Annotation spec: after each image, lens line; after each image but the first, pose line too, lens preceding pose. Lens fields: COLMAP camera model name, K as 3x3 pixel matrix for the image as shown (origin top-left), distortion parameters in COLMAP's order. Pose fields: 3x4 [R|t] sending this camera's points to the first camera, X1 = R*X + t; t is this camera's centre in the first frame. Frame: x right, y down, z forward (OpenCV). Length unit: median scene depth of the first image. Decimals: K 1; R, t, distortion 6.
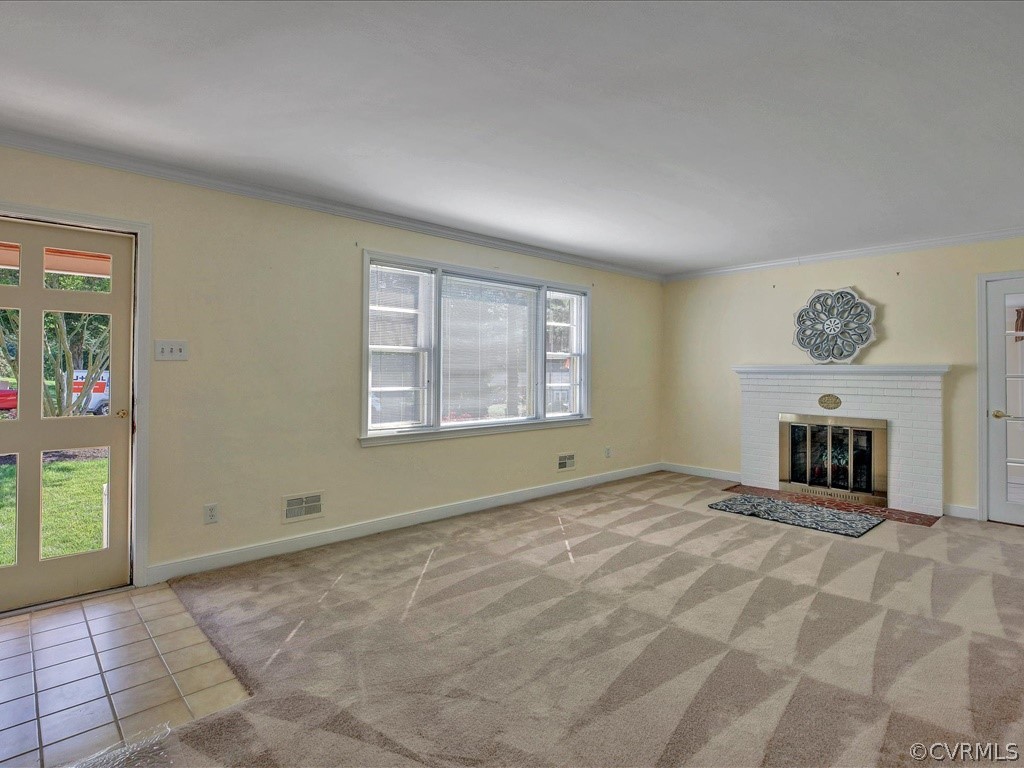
lens RADIAL K [[537.1, 0, 509.1], [0, 537.1, 381.9], [0, 0, 1]] dist [-0.001260, 0.000933]
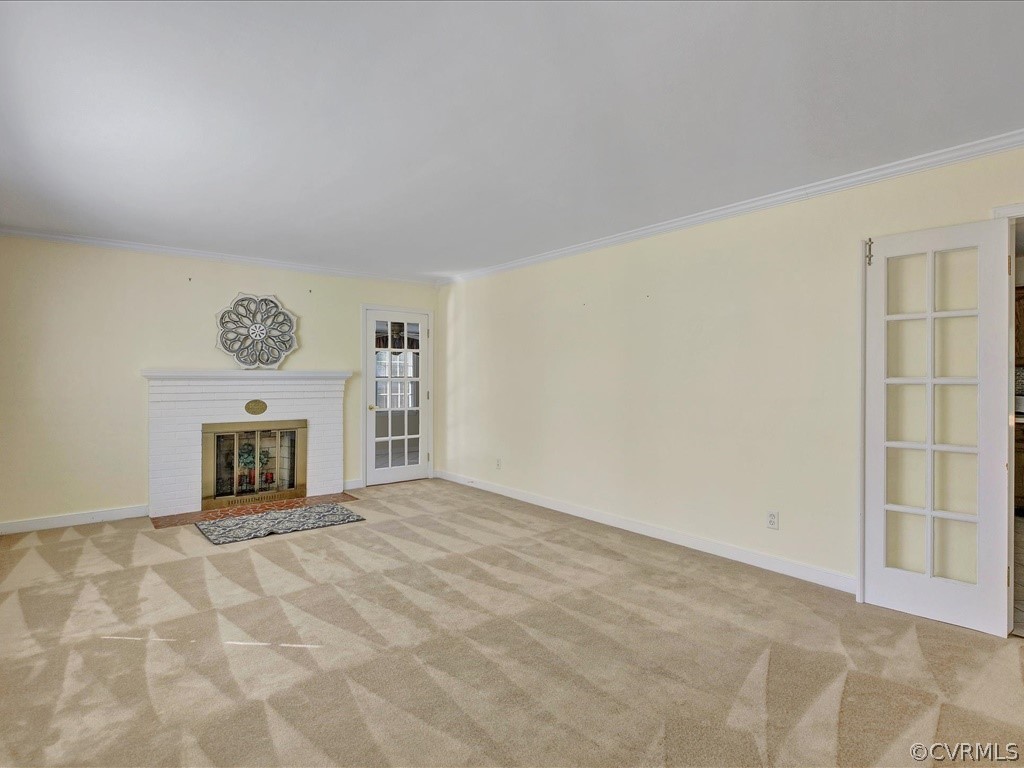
lens RADIAL K [[537.1, 0, 509.1], [0, 537.1, 381.9], [0, 0, 1]] dist [-0.001260, 0.000933]
pose [[0.089128, -0.008683, 0.995982, -0.369012], [0.025533, 0.999653, 0.006430, -0.004432], [-0.995693, 0.024857, 0.089319, 0.457200]]
